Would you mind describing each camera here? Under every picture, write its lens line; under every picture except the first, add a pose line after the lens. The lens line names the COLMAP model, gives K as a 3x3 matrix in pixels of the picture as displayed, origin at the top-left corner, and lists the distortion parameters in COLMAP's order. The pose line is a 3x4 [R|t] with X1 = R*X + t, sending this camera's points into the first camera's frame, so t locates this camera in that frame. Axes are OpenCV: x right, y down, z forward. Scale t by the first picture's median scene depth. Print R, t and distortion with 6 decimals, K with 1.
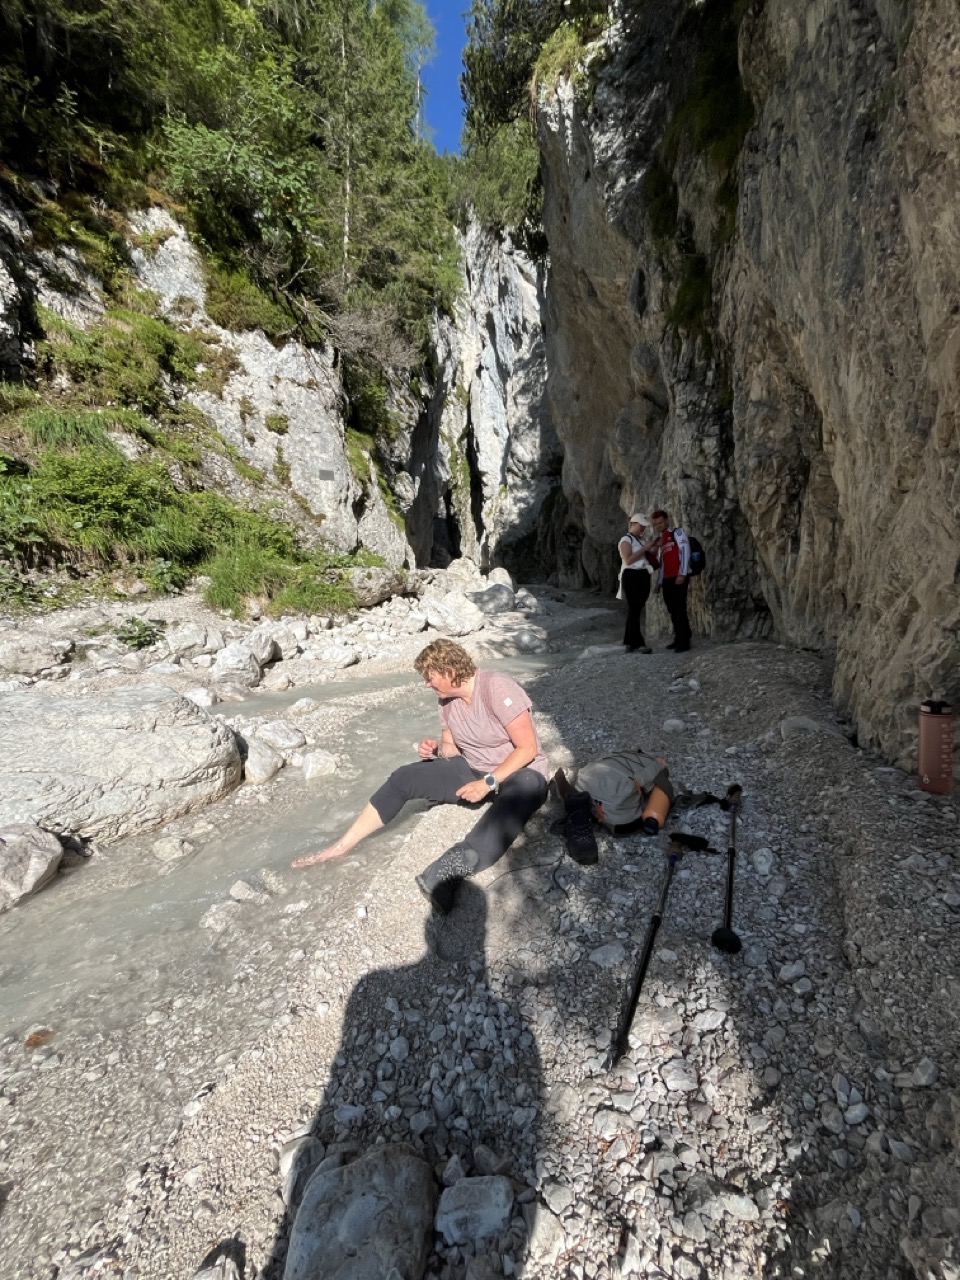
lens RADIAL K [[515.7, 0, 476.8], [0, 515.7, 639.8], [0, 0, 1]] dist [-0.007233, -0.000576]
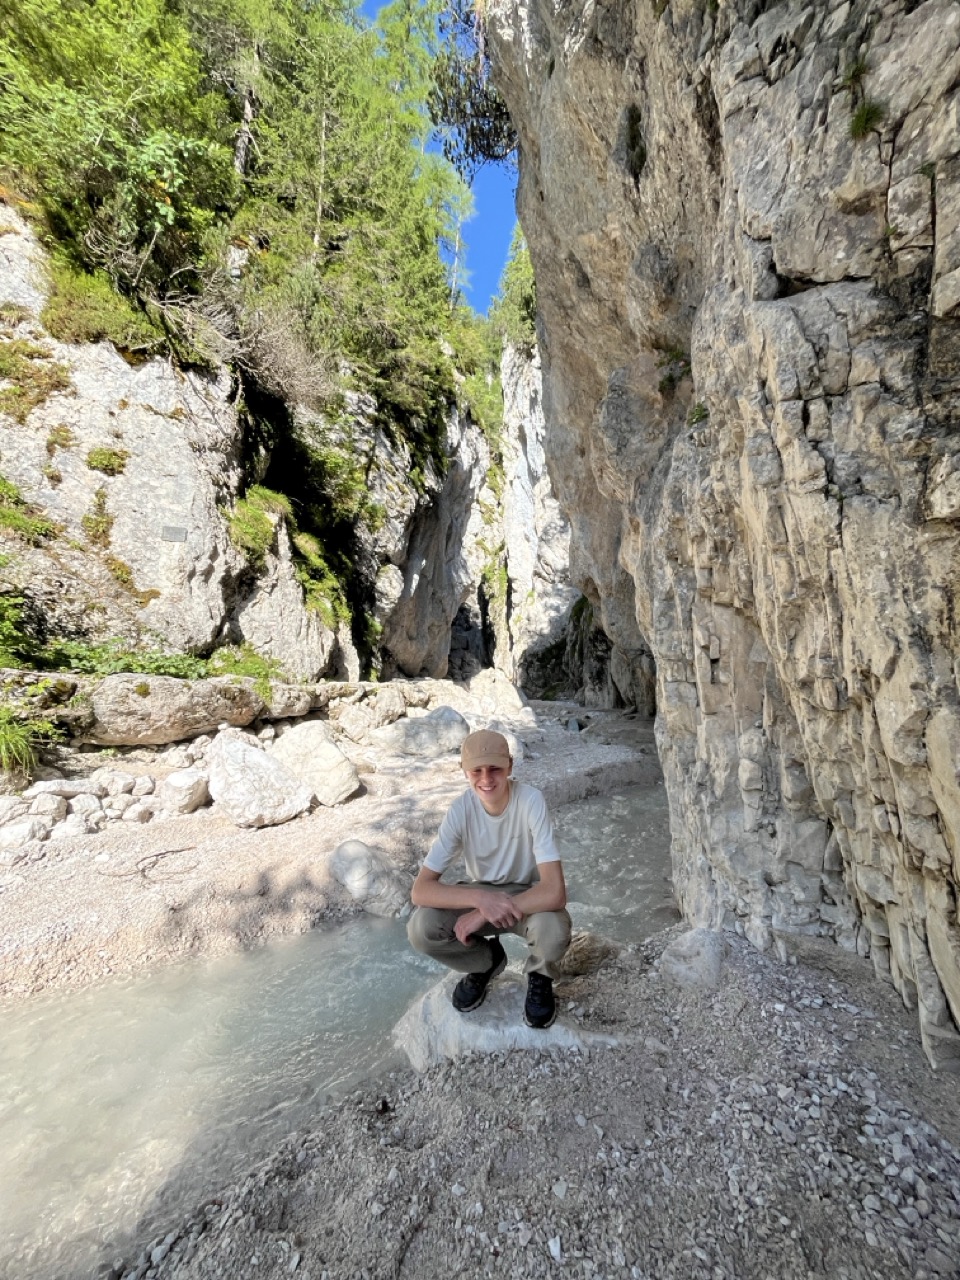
lens RADIAL K [[515.7, 0, 477.3], [0, 515.7, 641.8], [0, 0, 1]] dist [-0.007233, -0.000576]
pose [[0.995247, 0.013845, -0.096397, 0.083232], [-0.033854, 0.977296, -0.209158, -0.032921], [0.091313, 0.211427, 0.973119, 0.225576]]
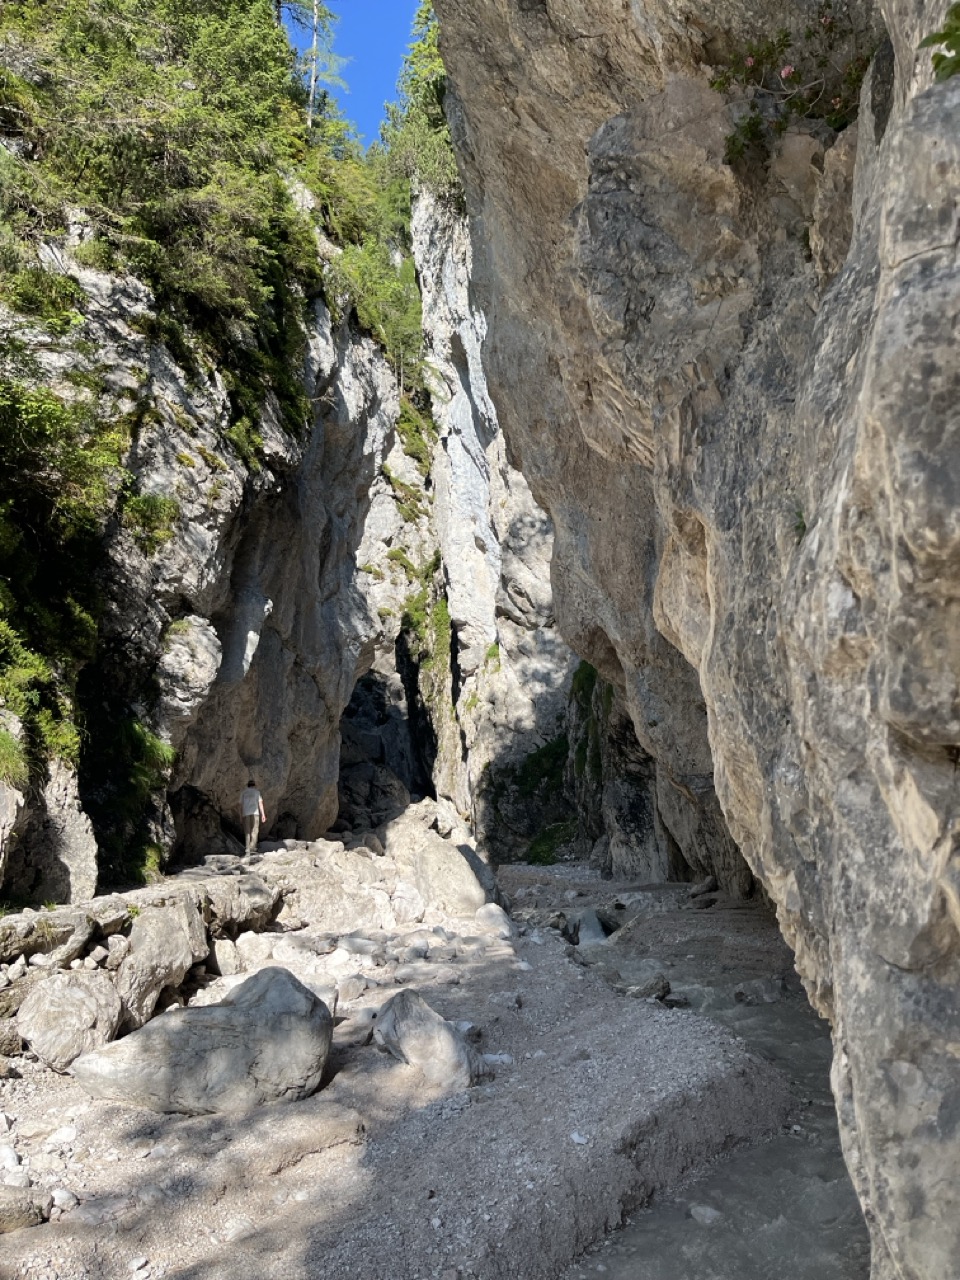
lens RADIAL K [[967.7, 0, 486.6], [0, 967.7, 648.9], [0, 0, 1]] dist [0.023506, -0.018446]
pose [[0.998564, -0.052790, -0.009118, 0.096390], [0.047727, 0.953953, -0.296134, -0.066923], [0.024331, 0.295273, 0.955103, 0.291964]]
